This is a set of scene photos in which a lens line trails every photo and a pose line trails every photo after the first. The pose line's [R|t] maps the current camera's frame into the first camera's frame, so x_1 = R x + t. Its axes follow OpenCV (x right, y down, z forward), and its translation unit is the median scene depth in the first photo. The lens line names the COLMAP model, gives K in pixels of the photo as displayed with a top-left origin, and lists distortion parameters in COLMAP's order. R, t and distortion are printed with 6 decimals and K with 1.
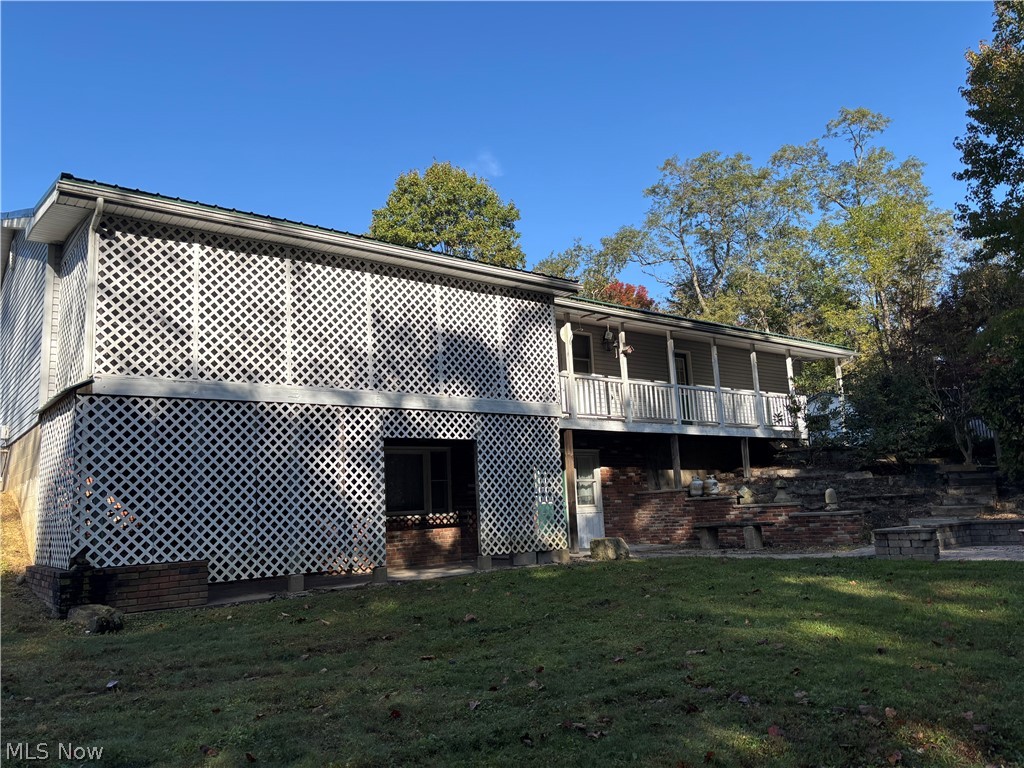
lens RADIAL K [[766.3, 0, 512.0], [0, 766.3, 384.0], [0, 0, 1]] dist [0.081133, -0.106953]
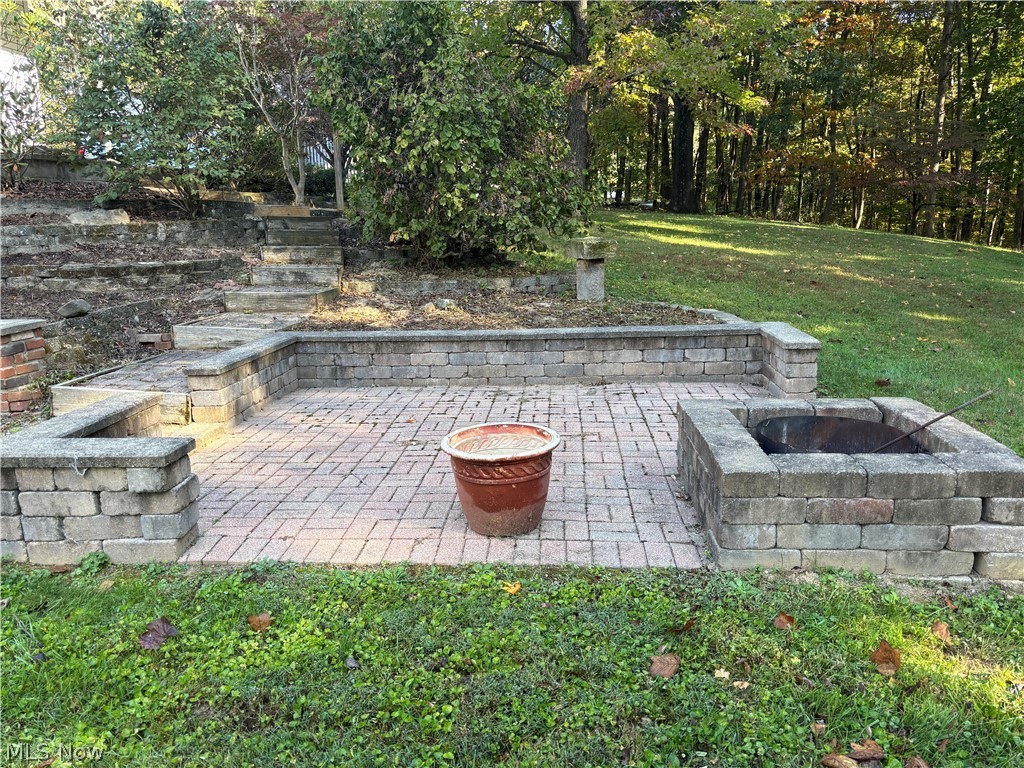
lens RADIAL K [[766.3, 0, 512.0], [0, 766.3, 384.0], [0, 0, 1]] dist [0.081133, -0.106953]
pose [[0.701415, -0.116617, 0.703149, 0.293224], [-0.126640, 0.950437, 0.283957, 0.048017], [-0.701413, -0.288219, 0.651882, 0.501920]]
